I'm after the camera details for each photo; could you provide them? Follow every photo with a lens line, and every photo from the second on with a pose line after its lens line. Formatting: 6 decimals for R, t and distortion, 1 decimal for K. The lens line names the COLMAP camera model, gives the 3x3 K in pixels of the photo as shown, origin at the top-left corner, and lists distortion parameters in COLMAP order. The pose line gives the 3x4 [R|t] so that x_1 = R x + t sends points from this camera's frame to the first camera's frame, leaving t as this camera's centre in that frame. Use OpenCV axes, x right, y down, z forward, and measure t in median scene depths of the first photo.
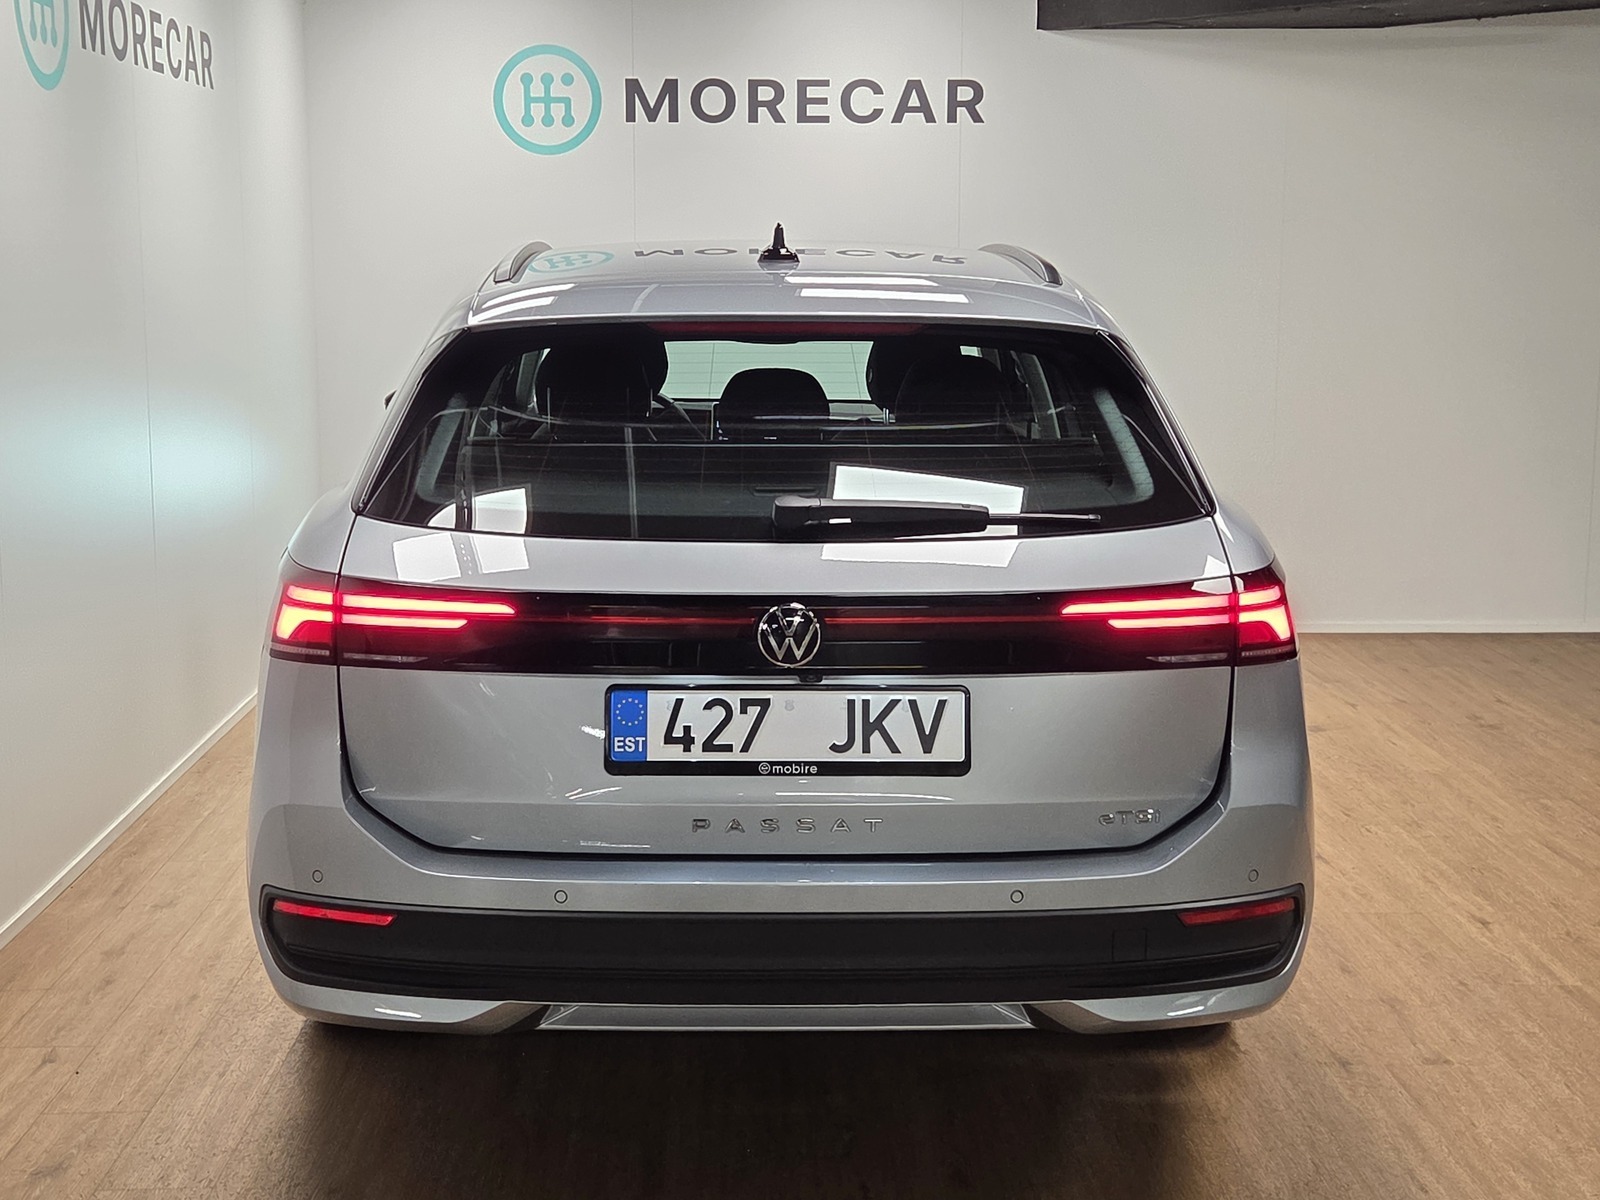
lens RADIAL K [[2156.8, 0, 800.0], [0, 2156.8, 600.0], [0, 0, 1]] dist [0.097187, -0.051033]
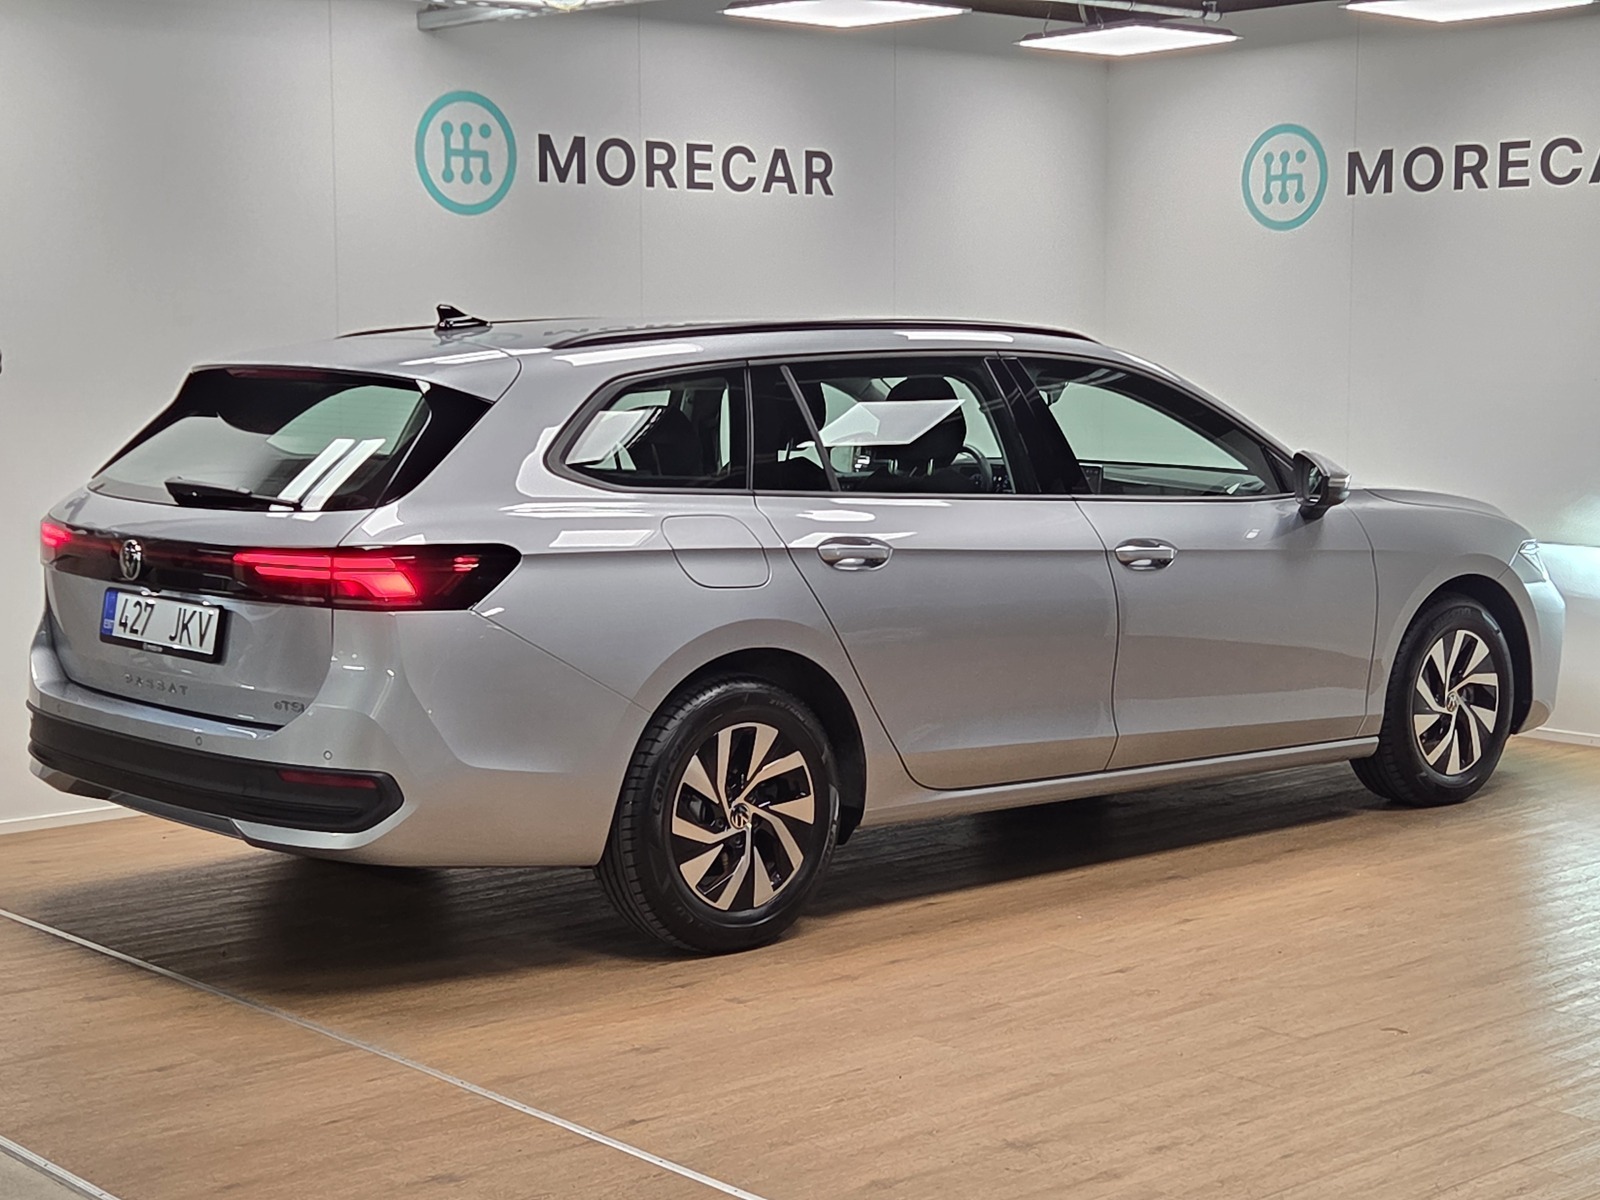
lens RADIAL K [[2706.1, 0, 800.0], [0, 2706.1, 600.0], [0, 0, 1]] dist [0.118068, -0.067006]
pose [[0.649893, 0.076018, -0.756214, 1.116939], [-0.120743, 0.992676, -0.003979, -0.003755], [0.750373, 0.093893, 0.654312, 0.028557]]
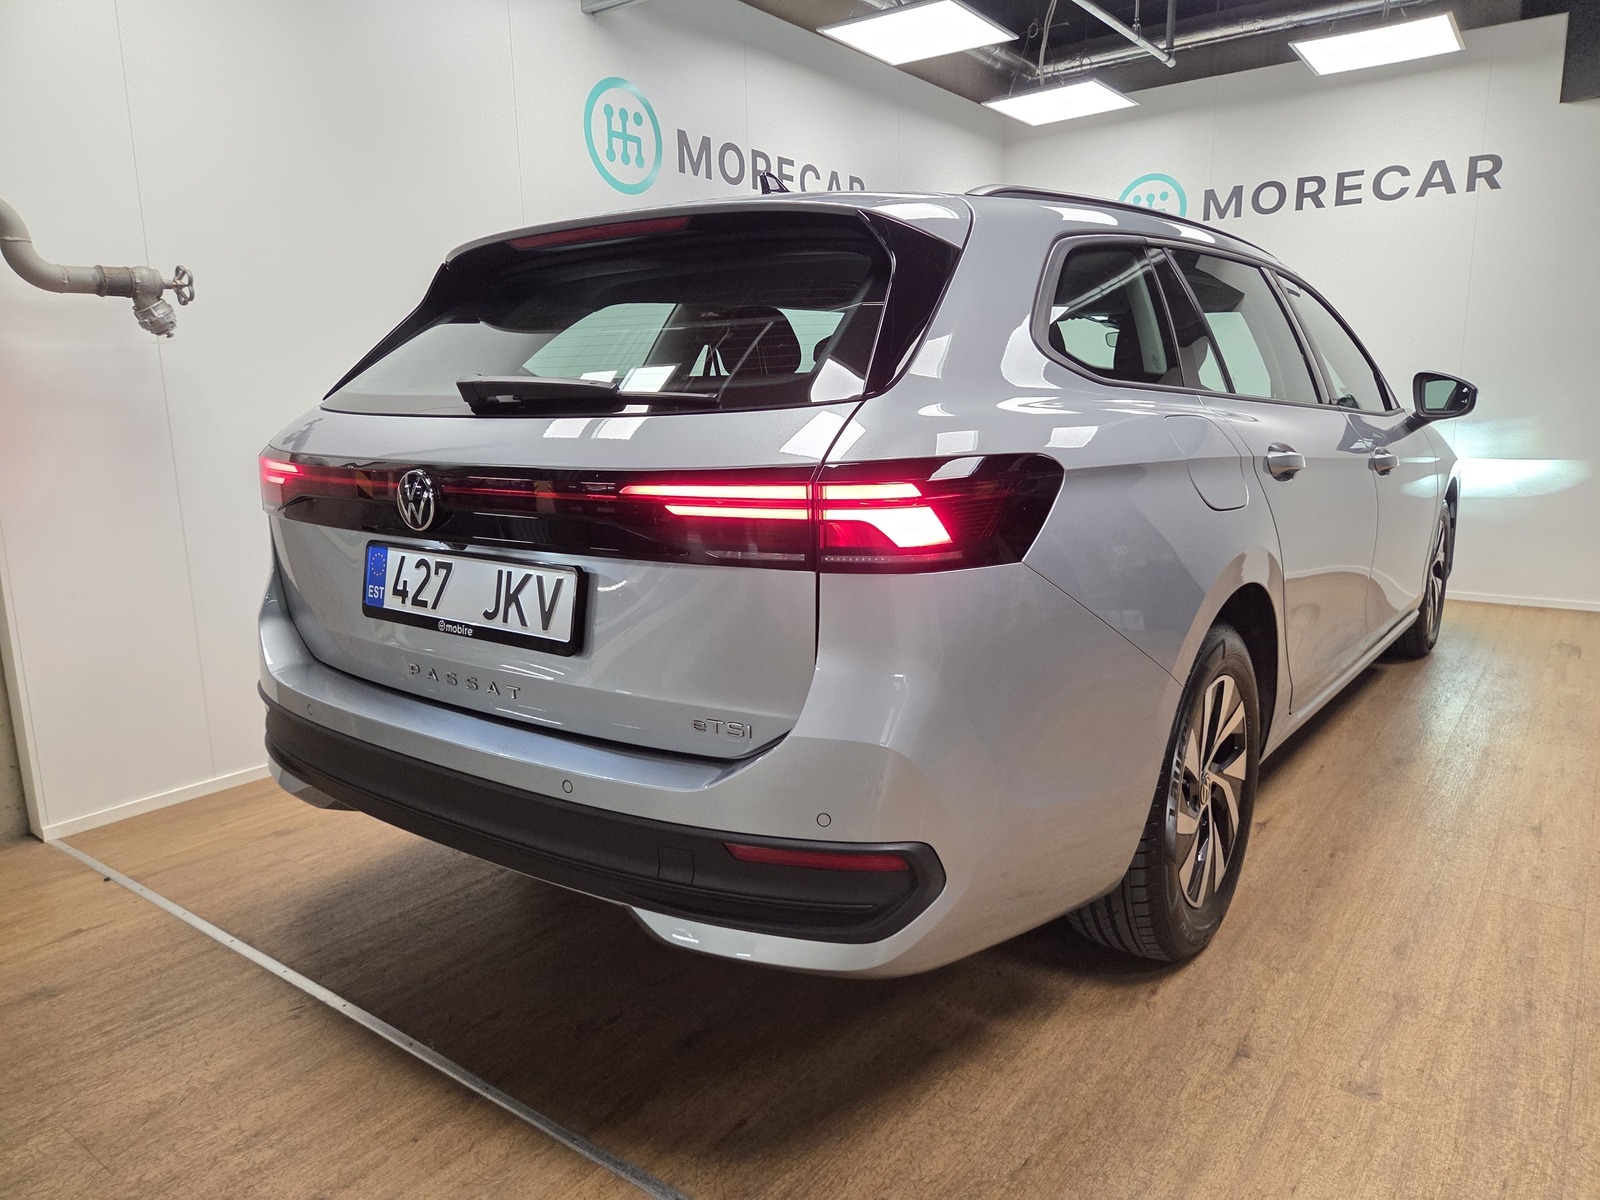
lens RADIAL K [[1087.0, 0, 809.7], [0, 1087.0, 603.1], [0, 0, 1]] dist [0.088402, -0.082541]
pose [[0.788723, 0.102183, -0.606197, 0.287605], [-0.081700, 0.994765, 0.061382, 0.010596], [0.609296, 0.001112, 0.792942, 0.414981]]
